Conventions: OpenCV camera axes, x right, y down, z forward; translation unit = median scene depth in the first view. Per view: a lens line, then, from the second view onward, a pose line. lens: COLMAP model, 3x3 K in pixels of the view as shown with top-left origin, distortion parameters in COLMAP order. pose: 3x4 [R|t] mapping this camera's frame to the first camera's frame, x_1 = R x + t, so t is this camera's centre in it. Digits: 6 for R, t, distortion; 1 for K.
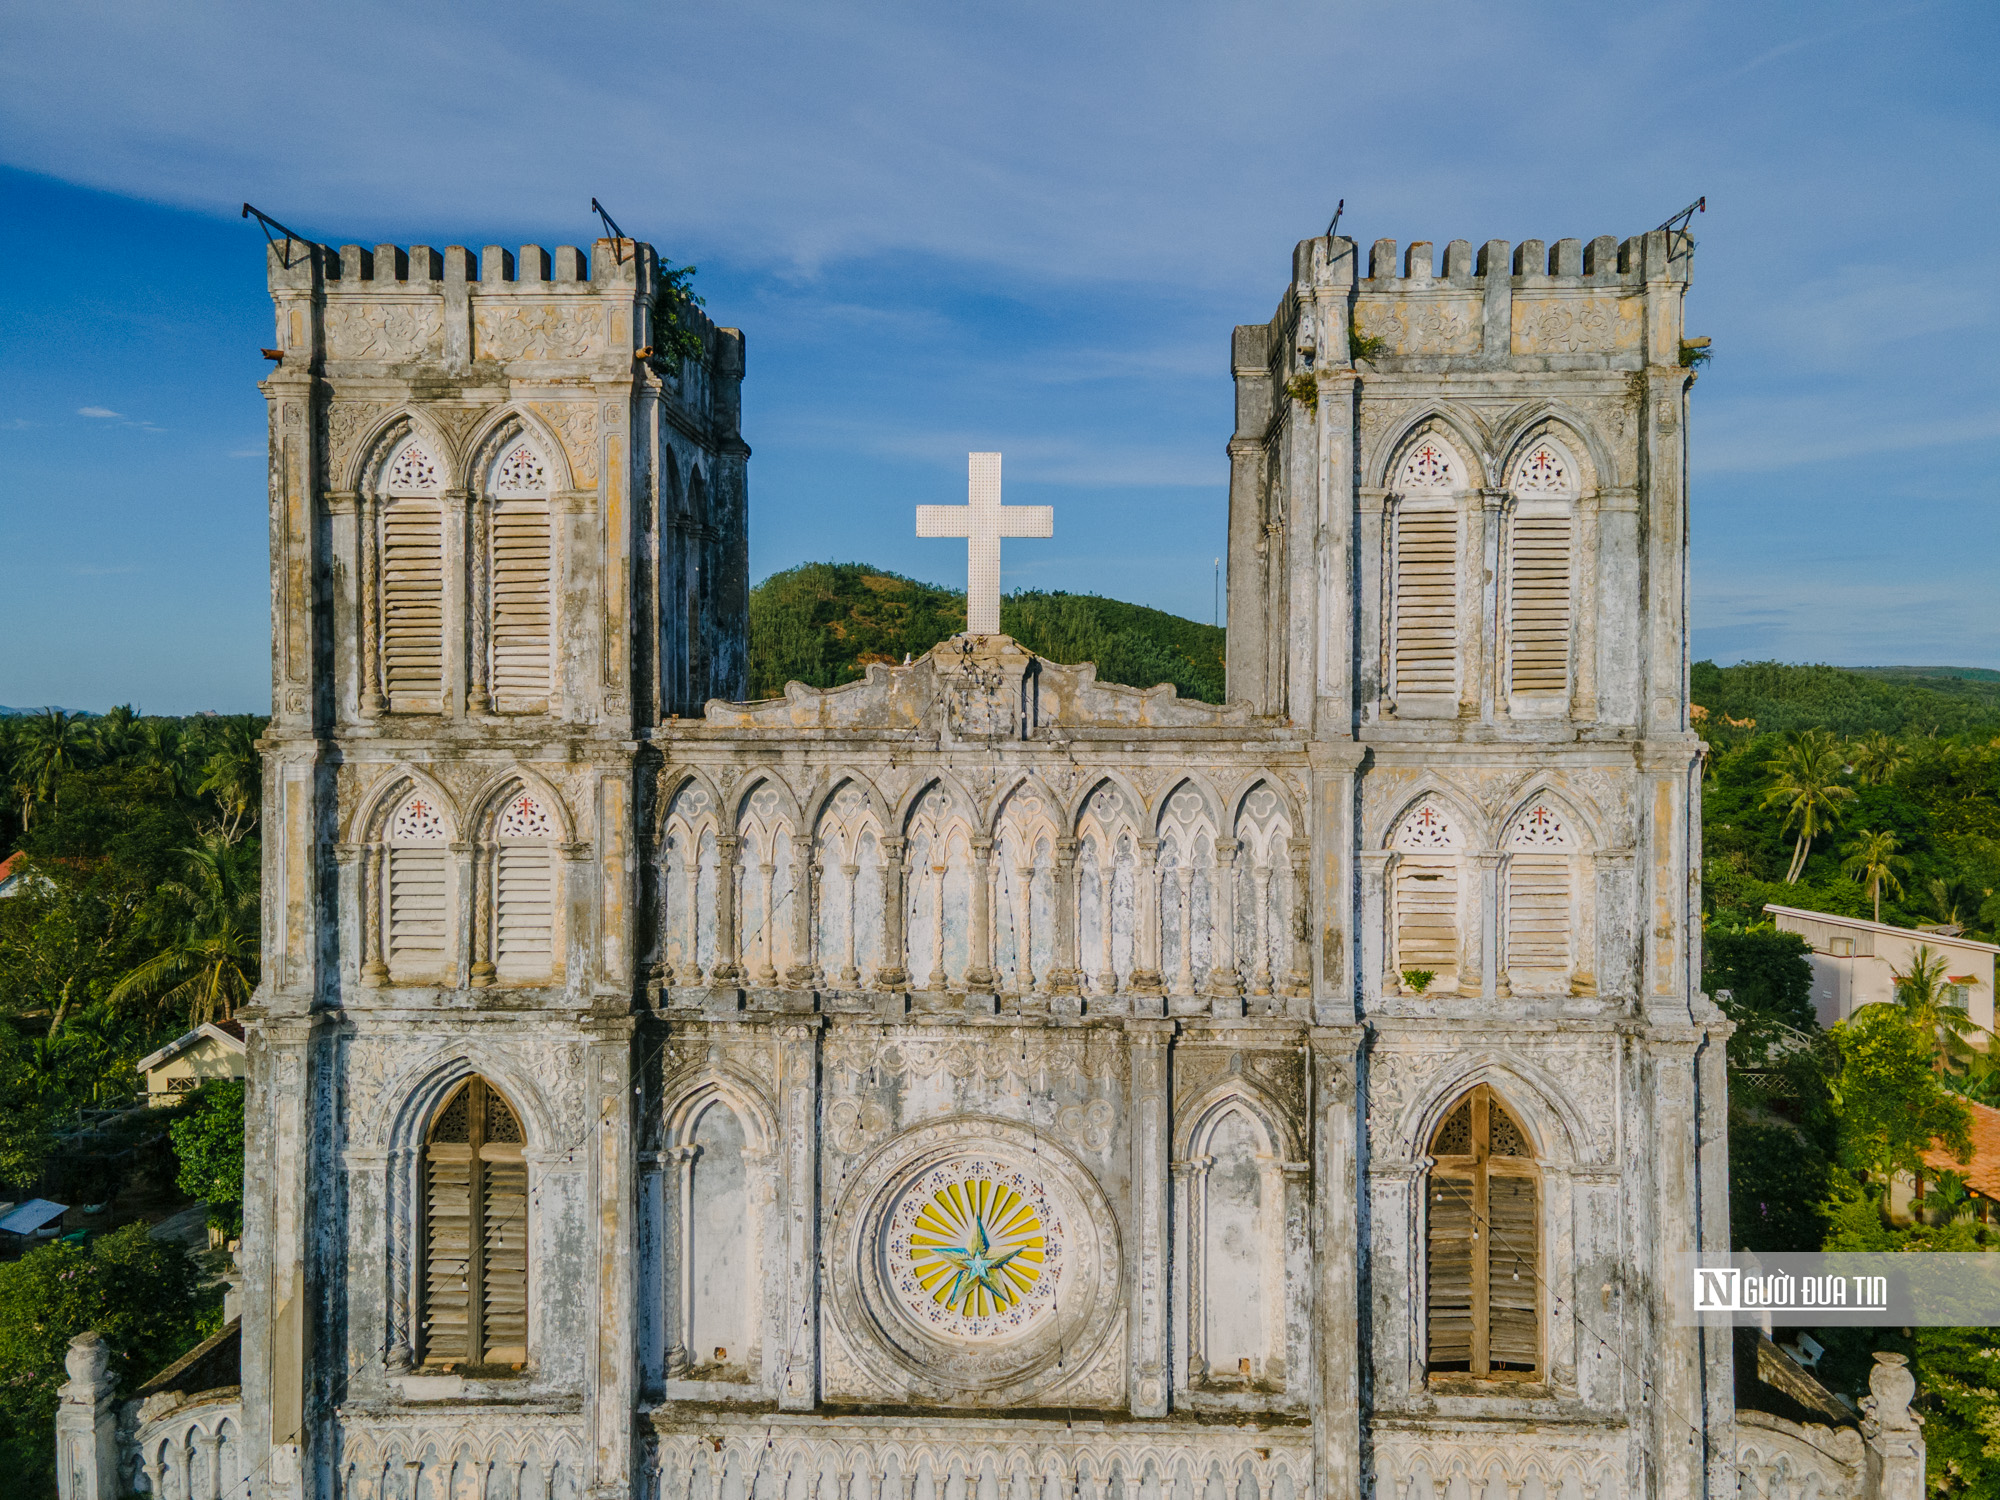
lens RADIAL K [[1396.0, 0, 1017.5], [0, 1396.0, 745.3], [0, 0, 1]] dist [0.043352, -0.002731]
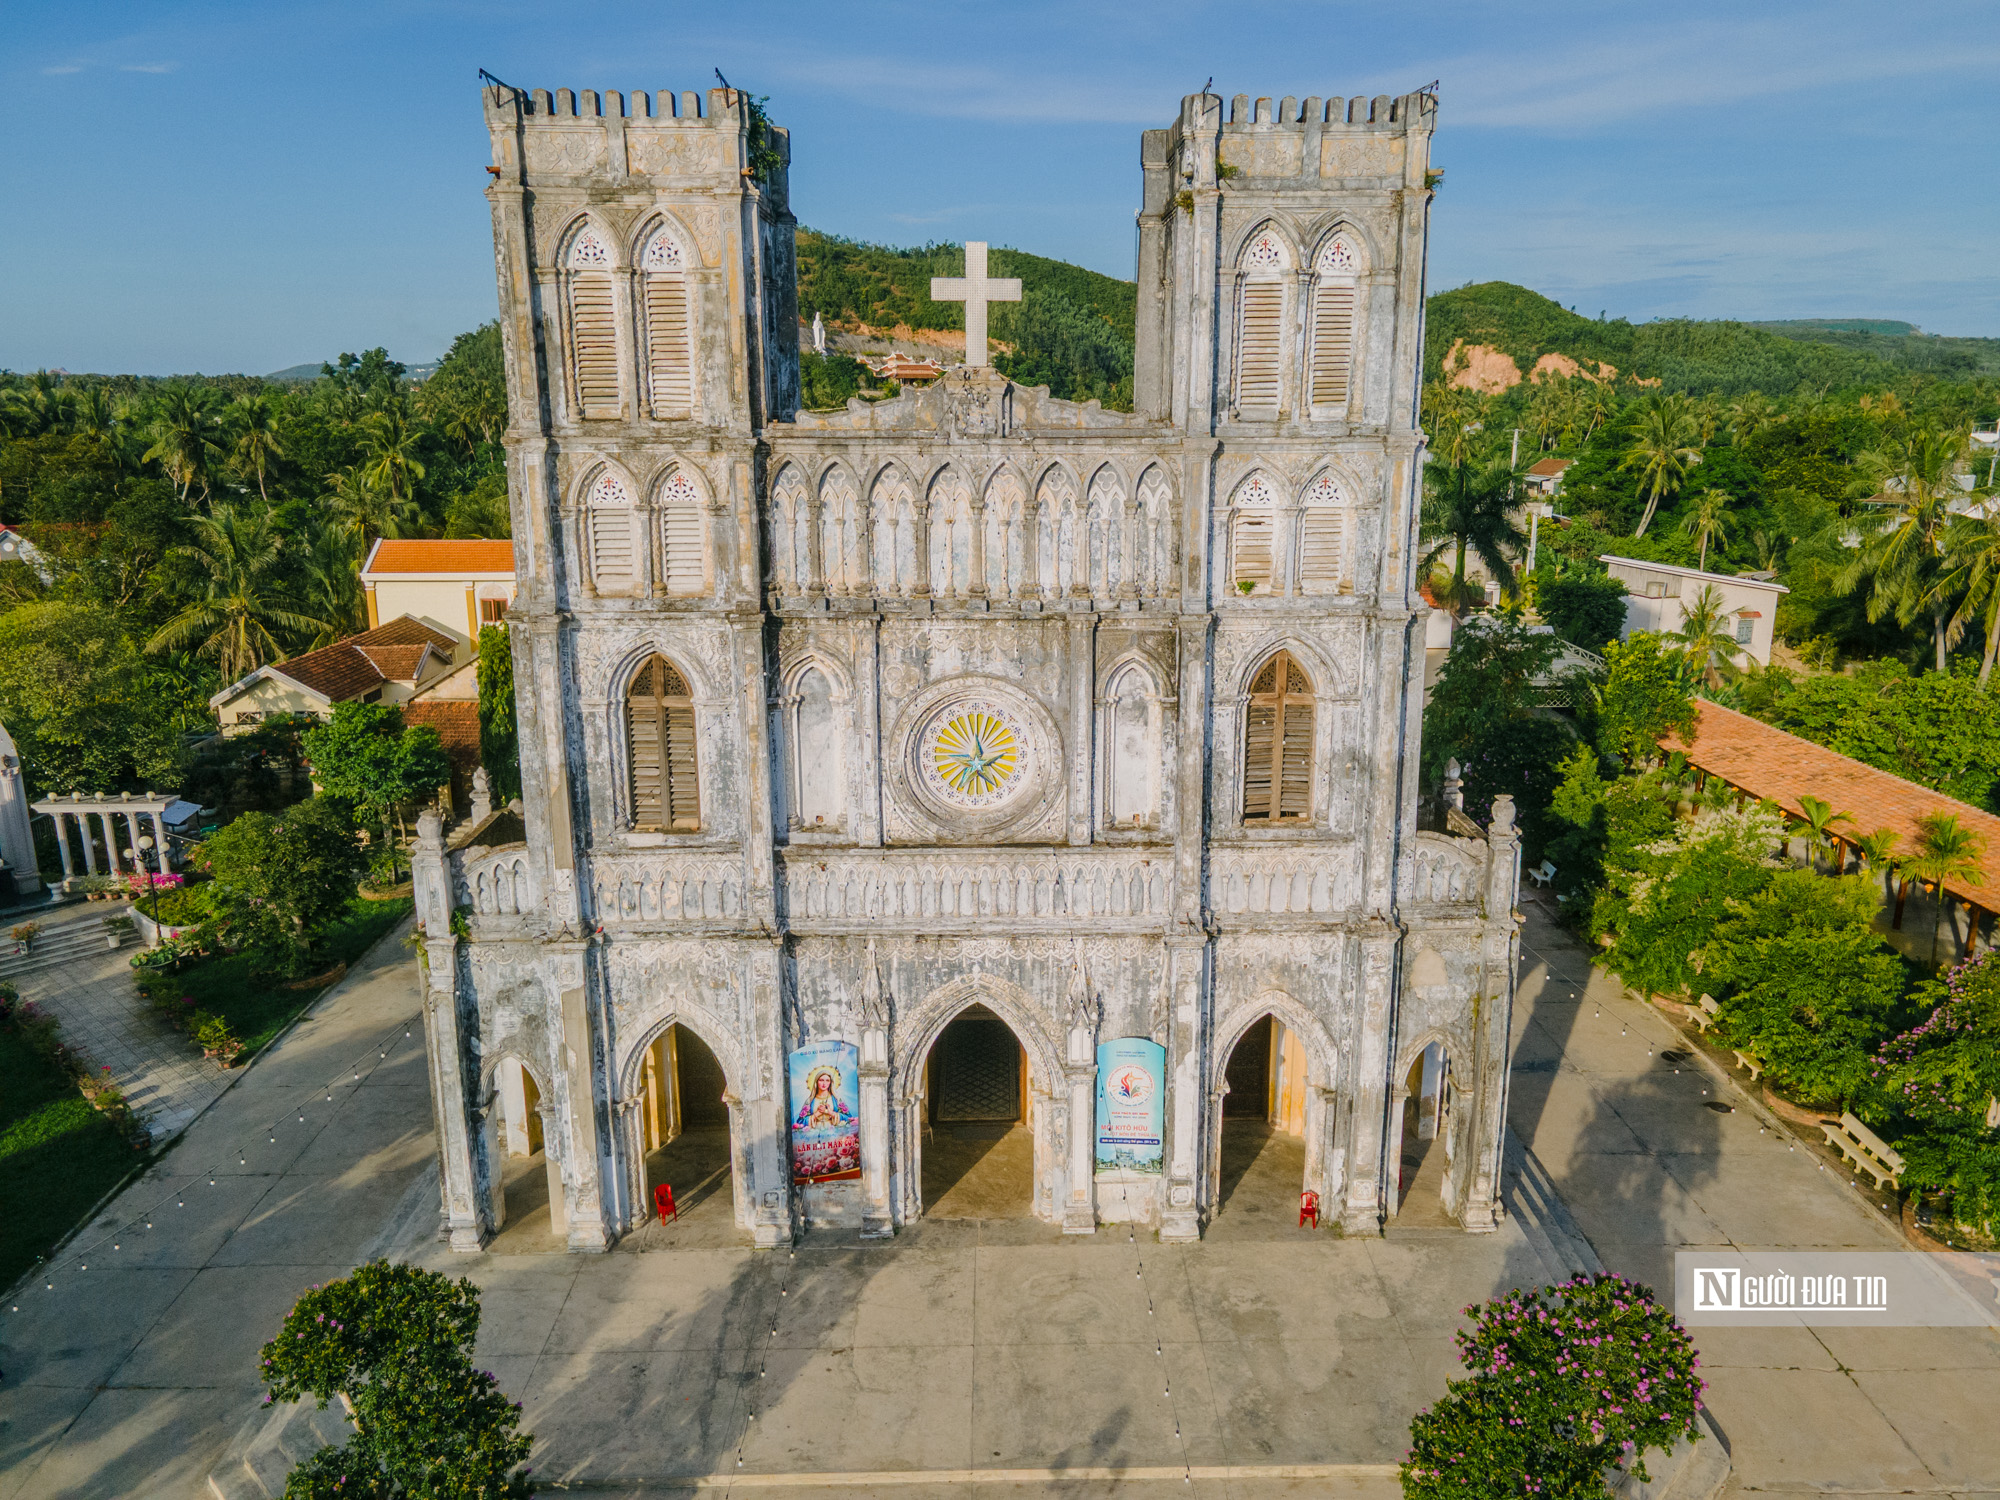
lens RADIAL K [[1396.0, 0, 1017.7], [0, 1396.0, 722.9], [0, 0, 1]] dist [0.043352, -0.002731]
pose [[0.998106, -0.016905, 0.059146, -0.076730], [0.003558, 0.975753, 0.218847, -0.033917], [-0.061412, -0.218222, 0.973965, -0.589935]]
